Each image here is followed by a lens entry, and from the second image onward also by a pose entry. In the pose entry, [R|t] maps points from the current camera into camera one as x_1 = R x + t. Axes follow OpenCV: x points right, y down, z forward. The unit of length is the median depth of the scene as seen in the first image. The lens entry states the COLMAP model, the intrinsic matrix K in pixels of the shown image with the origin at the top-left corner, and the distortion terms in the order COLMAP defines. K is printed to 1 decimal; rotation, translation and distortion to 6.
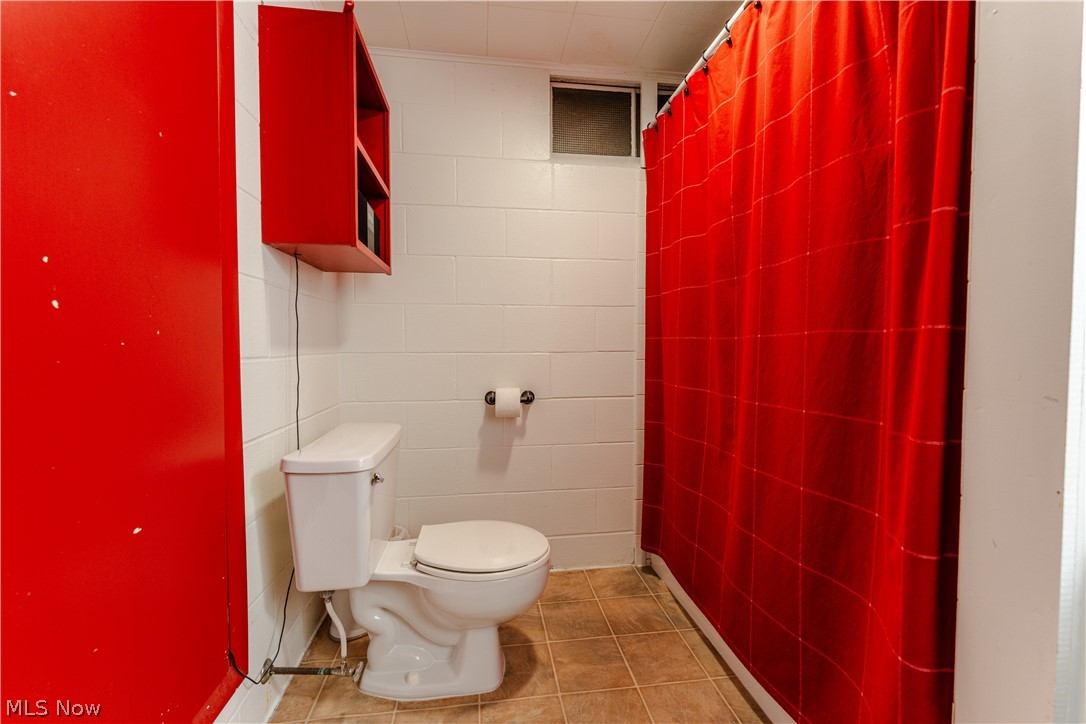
lens RADIAL K [[438.4, 0, 543.9], [0, 438.4, 363.0], [0, 0, 1]] dist [0.001588, 0.000092]
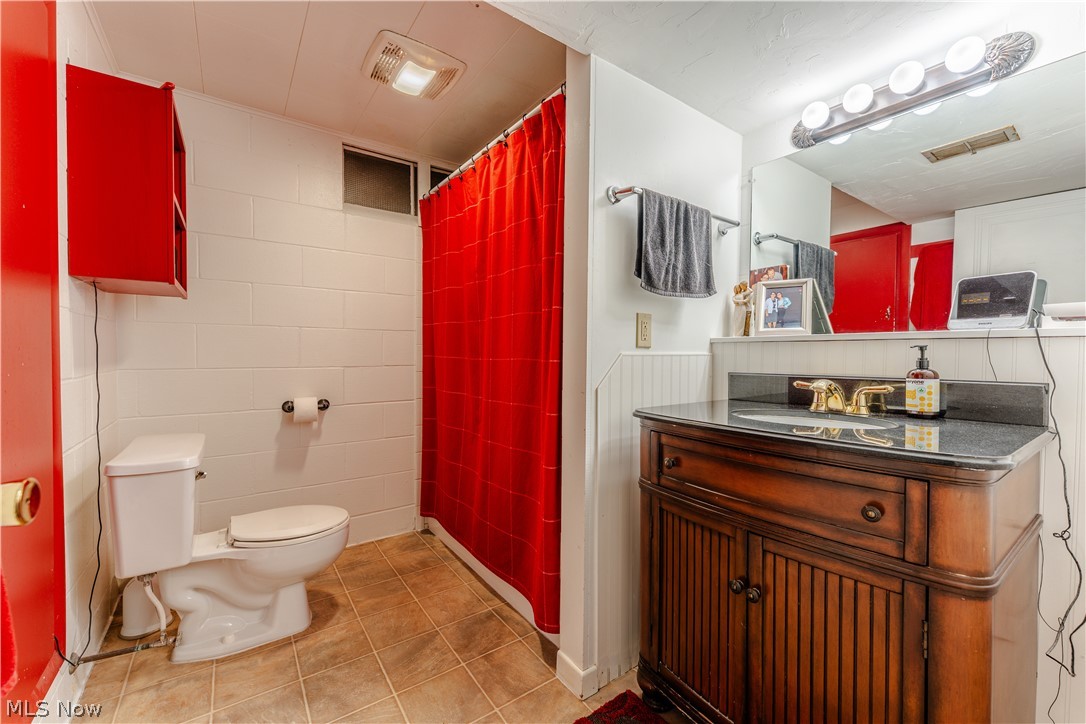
lens RADIAL K [[438.4, 0, 543.9], [0, 438.4, 363.0], [0, 0, 1]] dist [0.001588, 0.000092]
pose [[0.885388, -0.004379, 0.464833, -0.071078], [0.009018, 0.999929, -0.007756, -0.024908], [-0.464766, 0.011059, 0.885364, -0.407855]]
